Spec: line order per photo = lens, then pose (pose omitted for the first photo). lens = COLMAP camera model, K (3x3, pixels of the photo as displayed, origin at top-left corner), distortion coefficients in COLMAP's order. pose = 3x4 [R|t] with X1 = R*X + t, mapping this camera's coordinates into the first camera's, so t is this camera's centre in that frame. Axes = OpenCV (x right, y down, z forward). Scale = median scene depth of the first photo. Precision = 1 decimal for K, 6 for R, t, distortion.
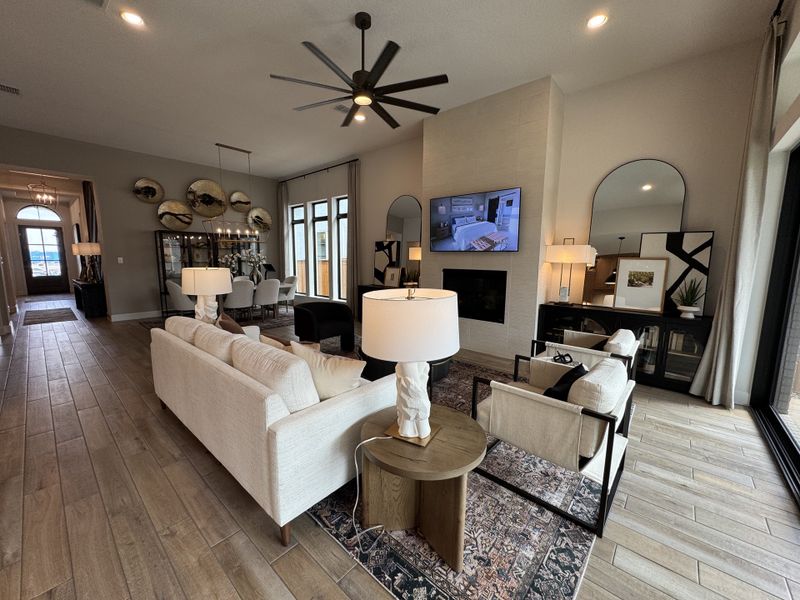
lens RADIAL K [[319.3, 0, 399.3], [0, 319.3, 299.9], [0, 0, 1]] dist [-0.001891, 0.000224]
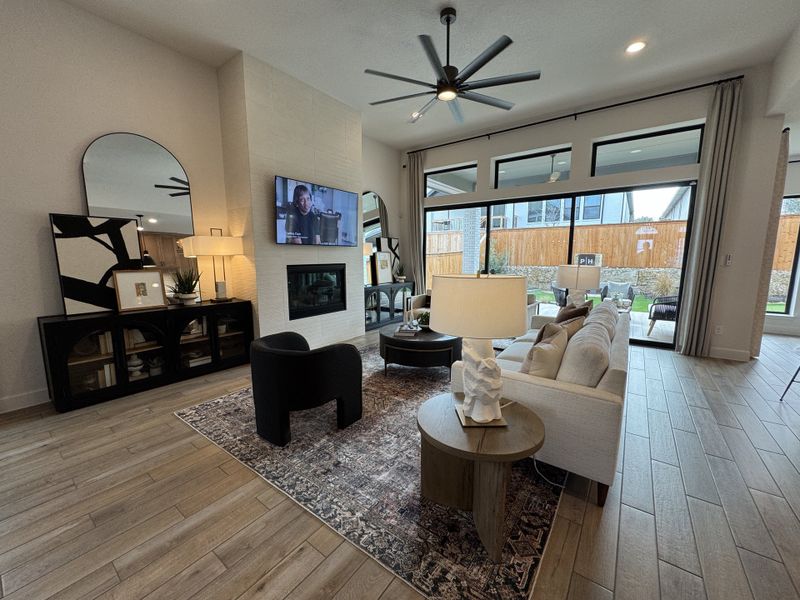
lens RADIAL K [[319.3, 0, 394.5], [0, 319.3, 300.9], [0, 0, 1]] dist [-0.001891, 0.000224]
pose [[-0.083215, -0.148524, 0.985401, -0.489524], [0.133615, 0.978239, 0.158728, -0.068717], [-0.987533, 0.144873, -0.061559, 0.539343]]
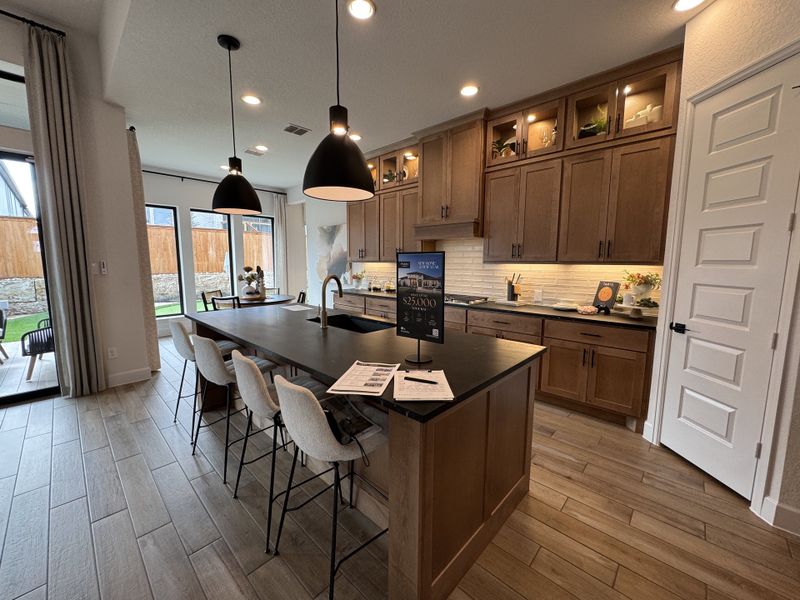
lens RADIAL K [[319.3, 0, 392.2], [0, 319.3, 296.9], [0, 0, 1]] dist [-0.001891, 0.000224]
pose [[-0.998733, -0.015737, 0.047806, -0.433588], [-0.003505, 0.969303, 0.245845, -0.051345], [-0.050207, 0.245366, -0.968130, 0.399066]]
